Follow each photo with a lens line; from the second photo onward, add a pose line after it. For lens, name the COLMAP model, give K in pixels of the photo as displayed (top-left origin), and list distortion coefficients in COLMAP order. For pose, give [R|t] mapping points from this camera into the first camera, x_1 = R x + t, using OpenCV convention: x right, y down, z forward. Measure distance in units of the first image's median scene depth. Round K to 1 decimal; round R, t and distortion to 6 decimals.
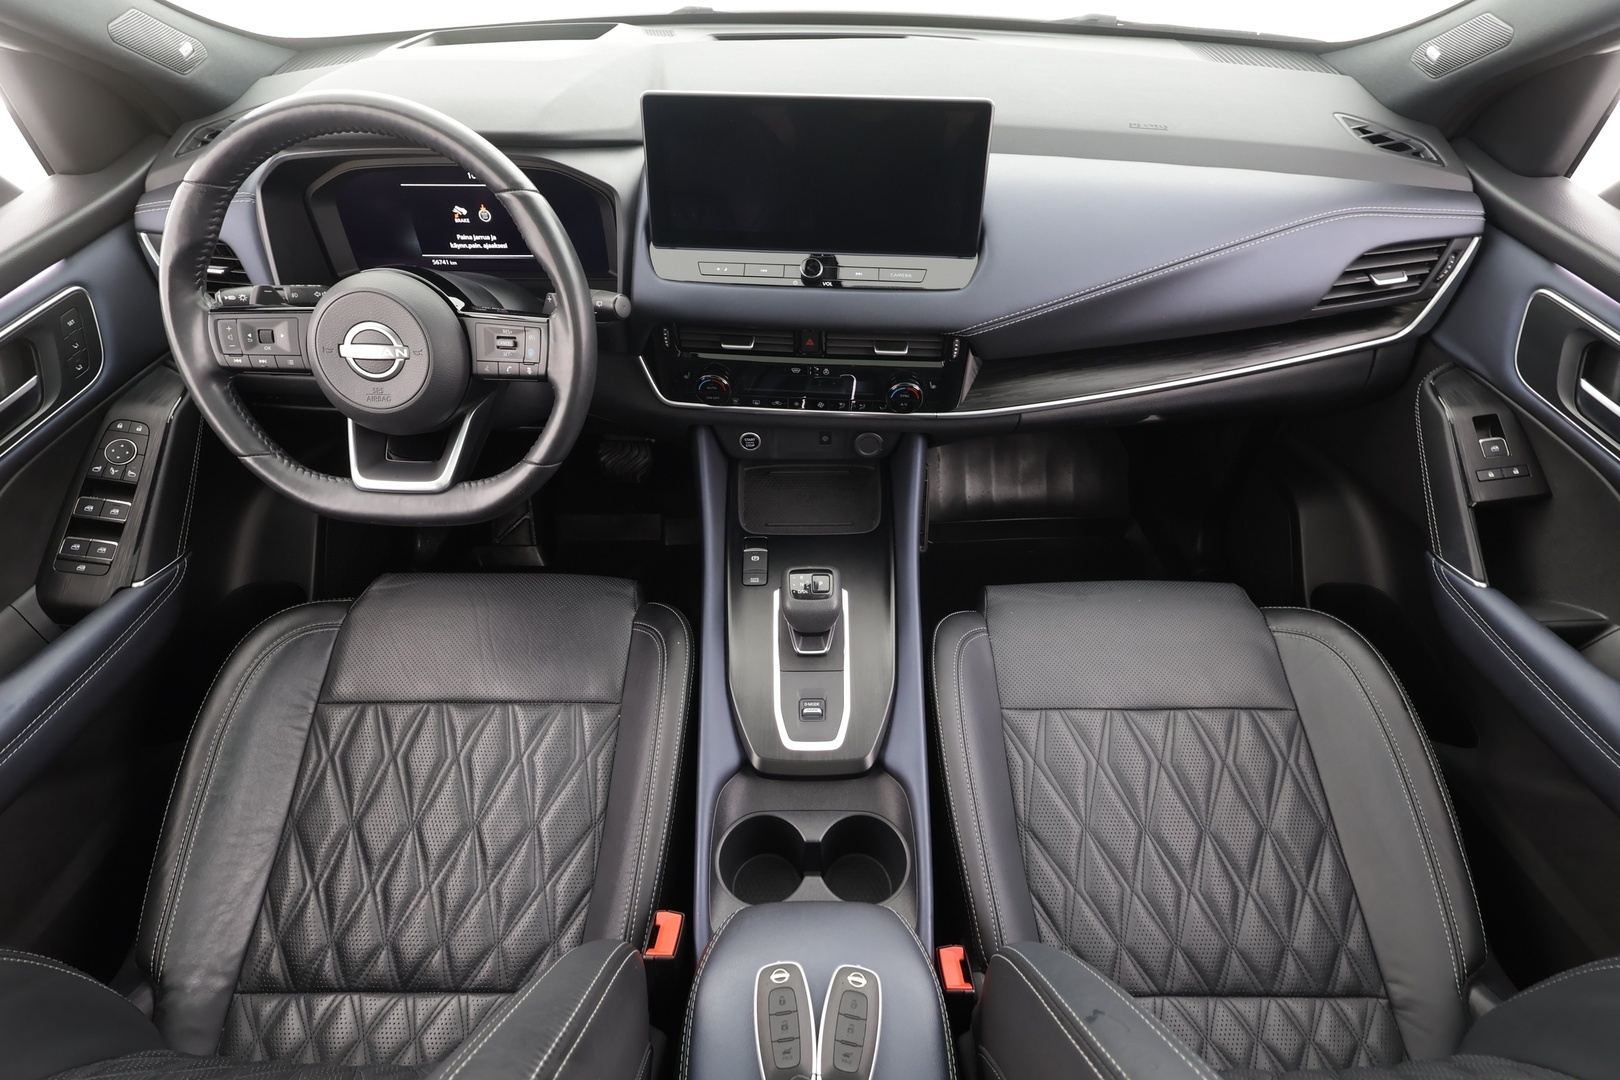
lens RADIAL K [[749.0, 0, 810.0], [0, 749.0, 540.0], [0, 0, 1]] dist [-0.002496, -0.000836]
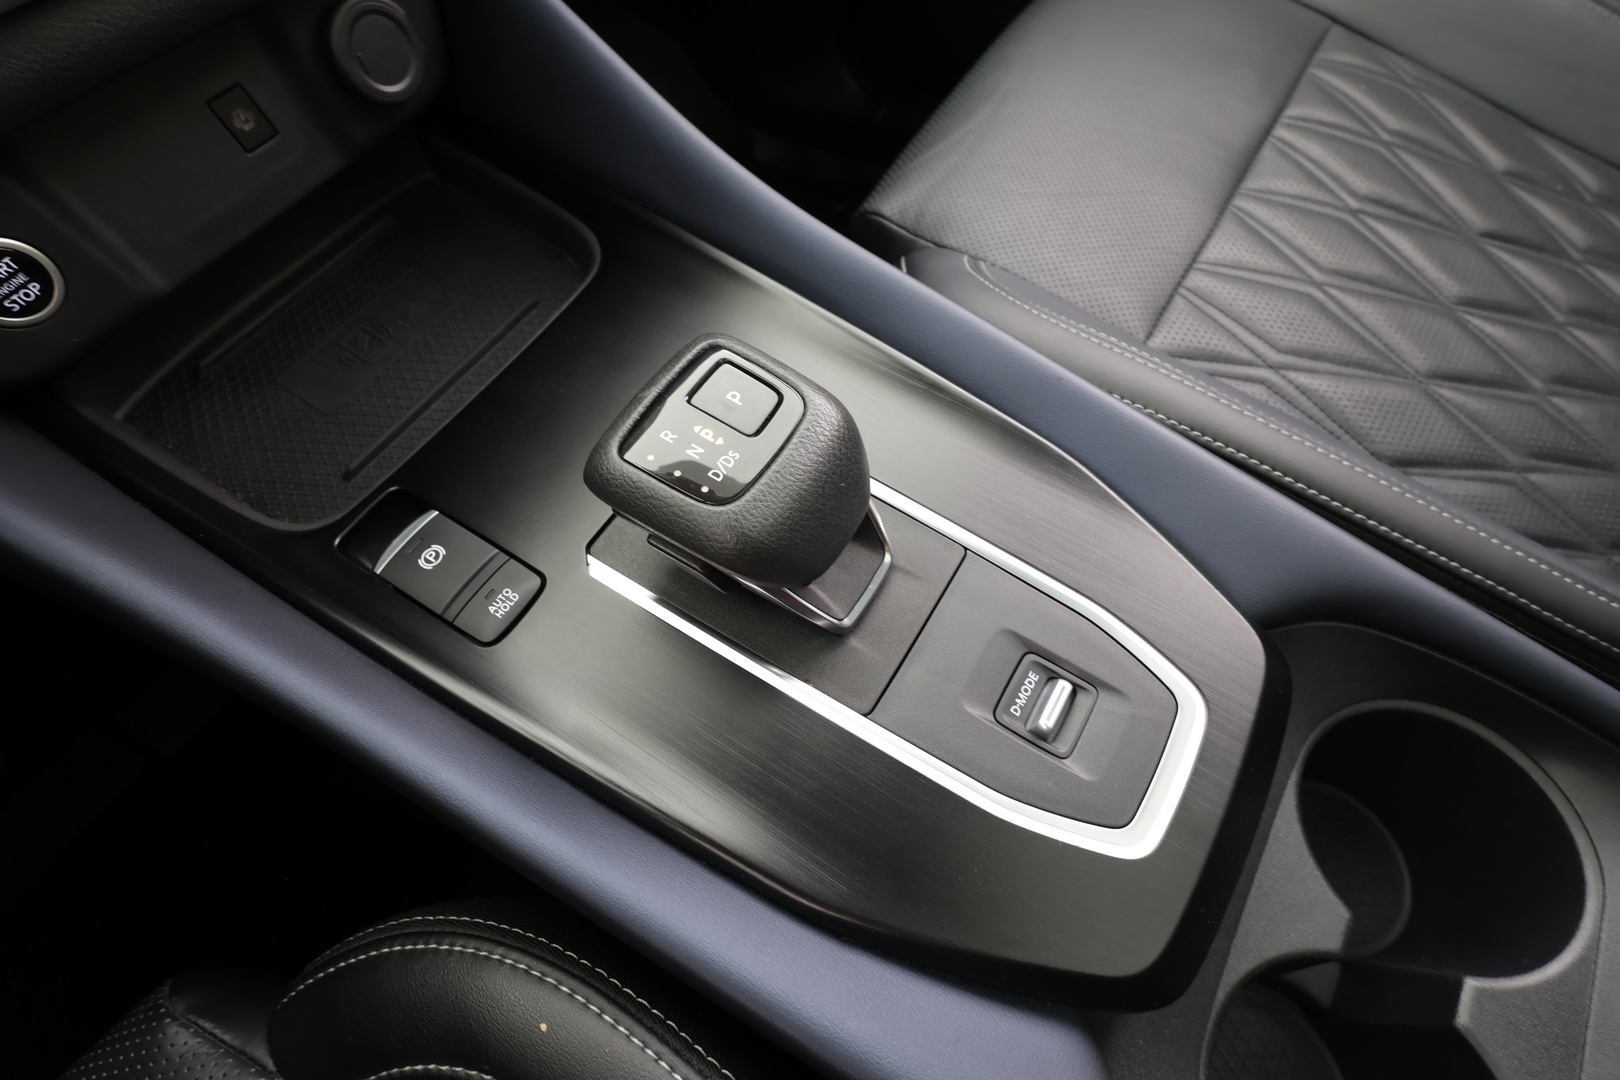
lens RADIAL K [[749.0, 0, 810.0], [0, 749.0, 540.0], [0, 0, 1]] dist [-0.002496, -0.000836]
pose [[0.543029, -0.747983, 0.381629, -0.111449], [0.655549, 0.661637, 0.363996, 0.012371], [-0.524762, 0.052516, 0.849627, 0.776866]]
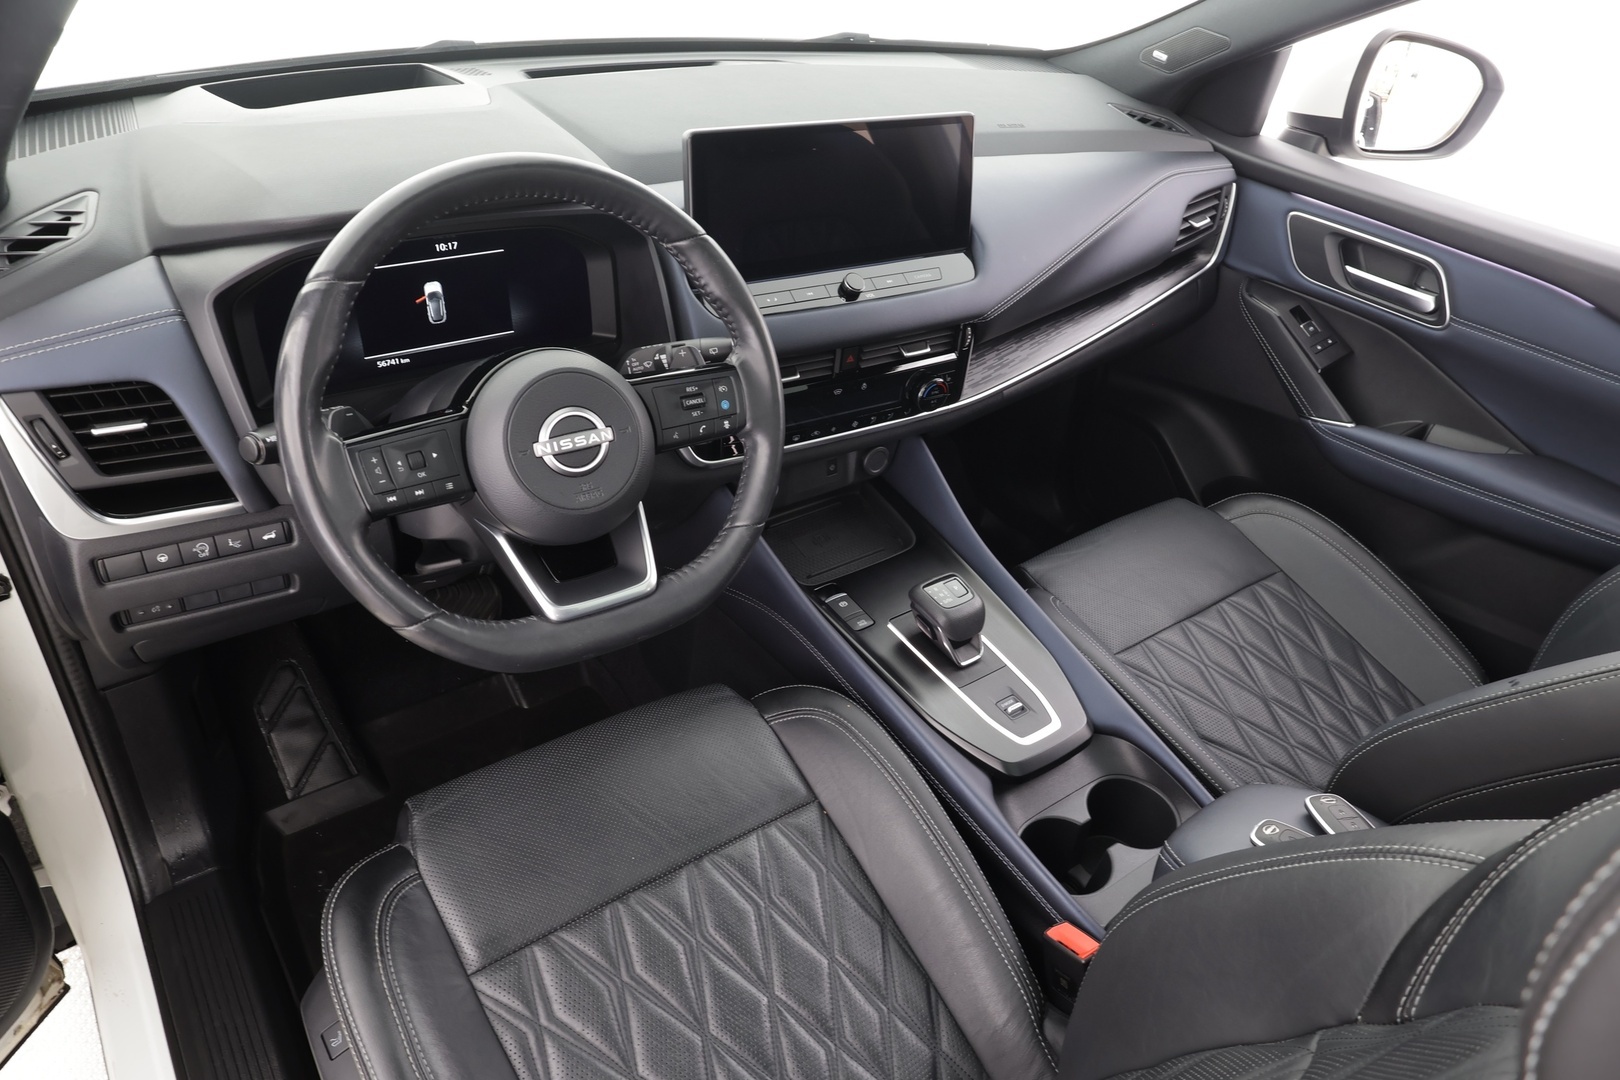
lens RADIAL K [[1047.7, 0, 810.0], [0, 1047.7, 540.0], [0, 0, 1]] dist [-0.001347, -0.001179]
pose [[0.808737, -0.281659, 0.516346, -0.825322], [0.355436, 0.933493, -0.047502, -0.001927], [-0.468626, 0.221944, 0.855062, -0.074169]]
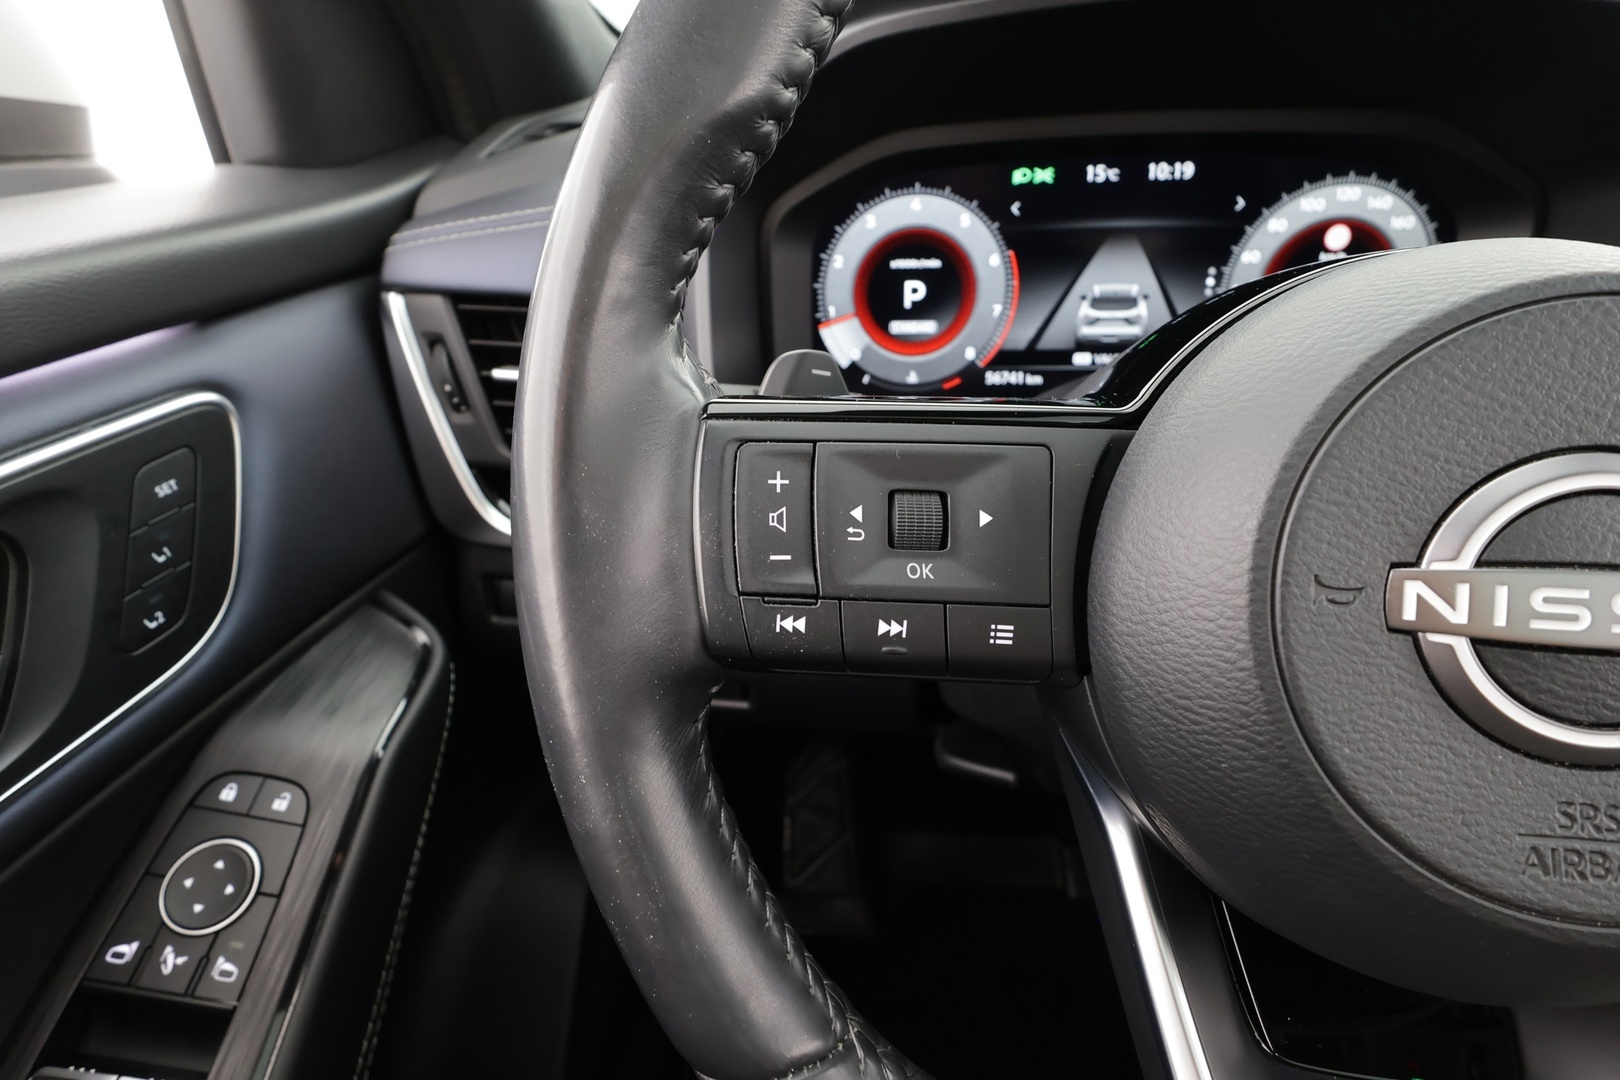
lens RADIAL K [[749.0, 0, 810.0], [0, 749.0, 540.0], [0, 0, 1]] dist [-0.002496, -0.000836]
pose [[0.996495, 0.012020, -0.082785, -0.629930], [-0.034553, 0.960397, -0.276485, -0.172658], [0.076183, 0.278376, 0.957446, 0.660250]]
